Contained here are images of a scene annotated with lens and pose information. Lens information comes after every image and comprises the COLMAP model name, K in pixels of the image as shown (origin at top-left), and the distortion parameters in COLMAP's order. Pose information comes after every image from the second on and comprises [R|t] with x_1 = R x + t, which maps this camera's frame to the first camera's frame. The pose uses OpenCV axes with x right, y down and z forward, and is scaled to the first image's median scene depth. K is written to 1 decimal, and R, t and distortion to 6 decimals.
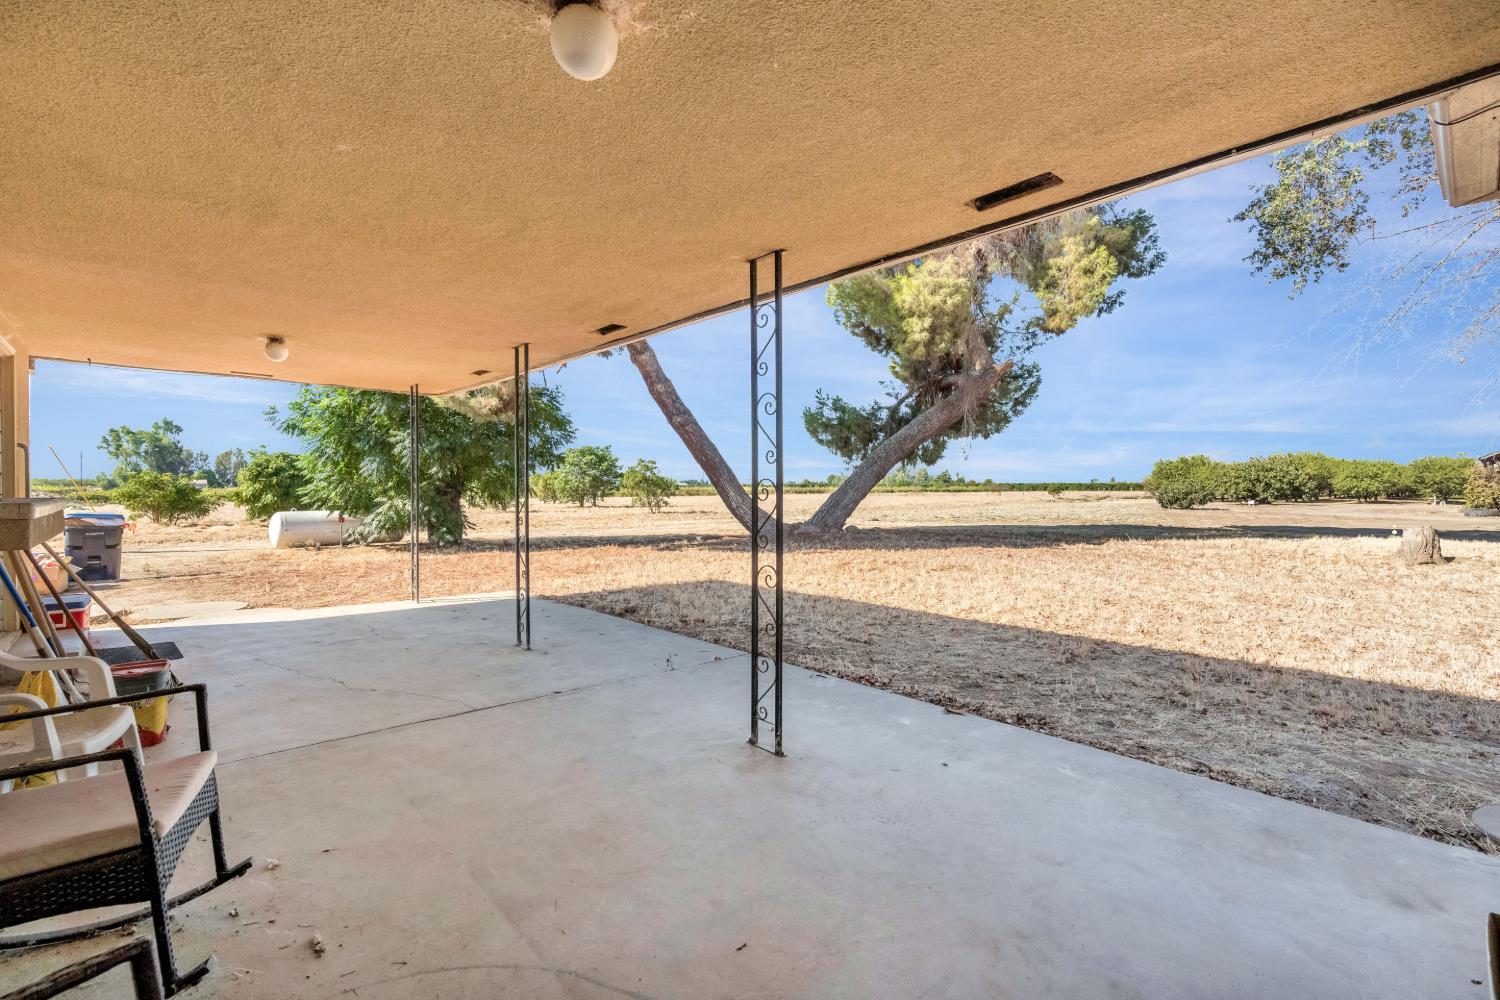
lens RADIAL K [[680.3, 0, 750.0], [0, 680.3, 500.0], [0, 0, 1]] dist [0.000341, 0.000432]
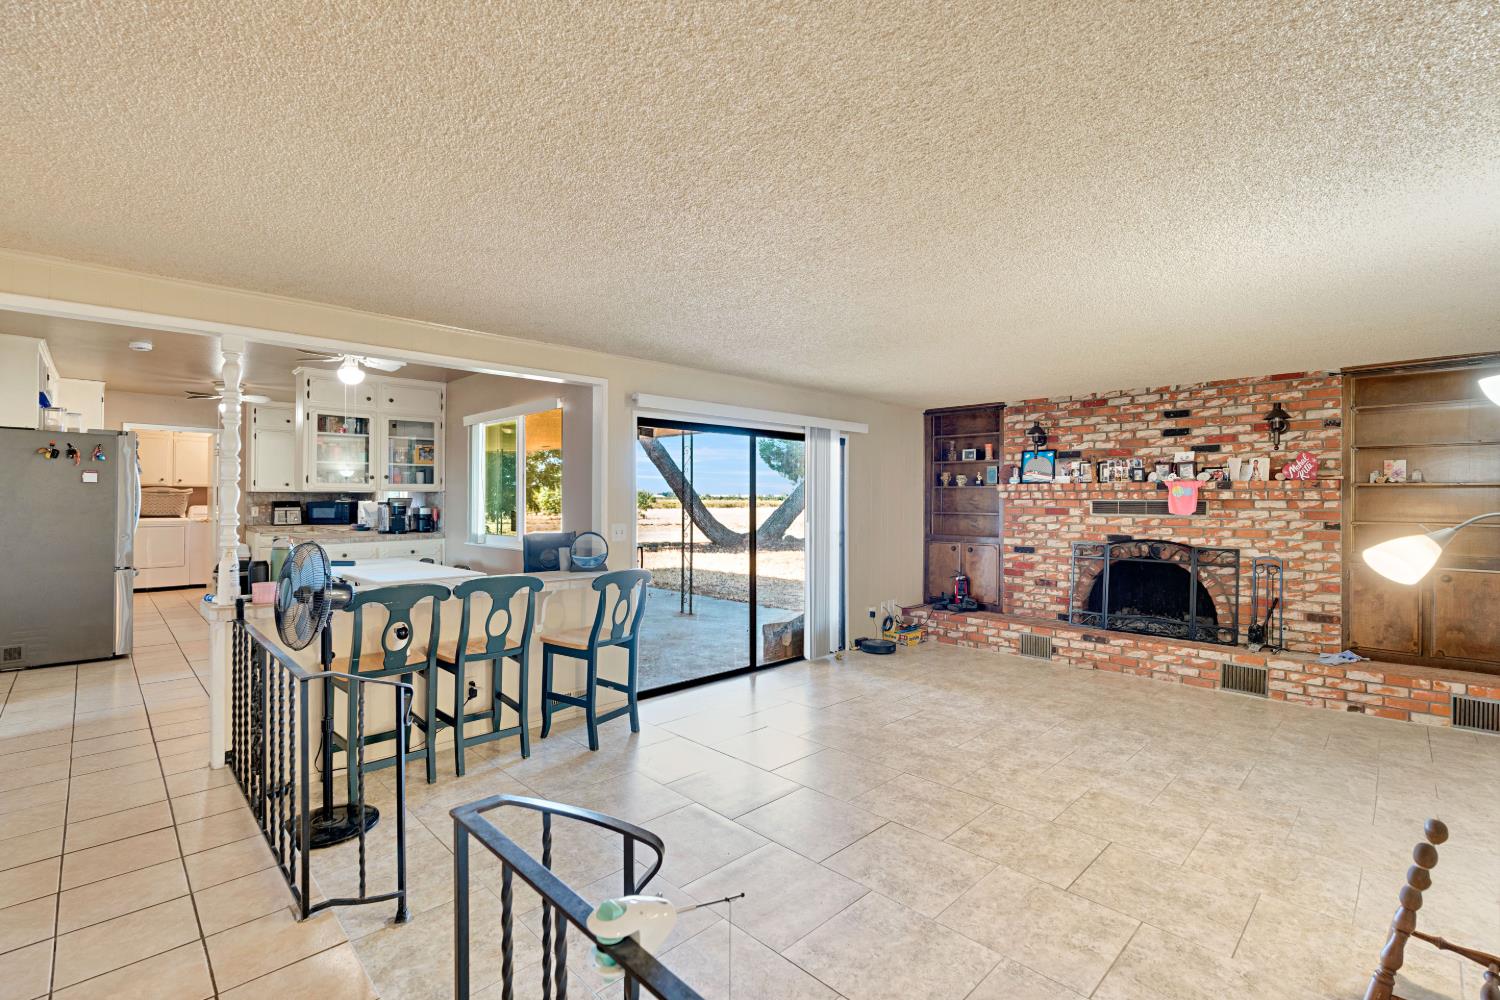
lens RADIAL K [[680.3, 0, 750.0], [0, 680.3, 500.0], [0, 0, 1]] dist [0.000341, 0.000432]
pose [[0.999409, -0.002680, 0.034276, 0.022798], [0.003107, 0.999918, -0.012390, -0.012463], [-0.034240, 0.012489, 0.999336, -0.217953]]
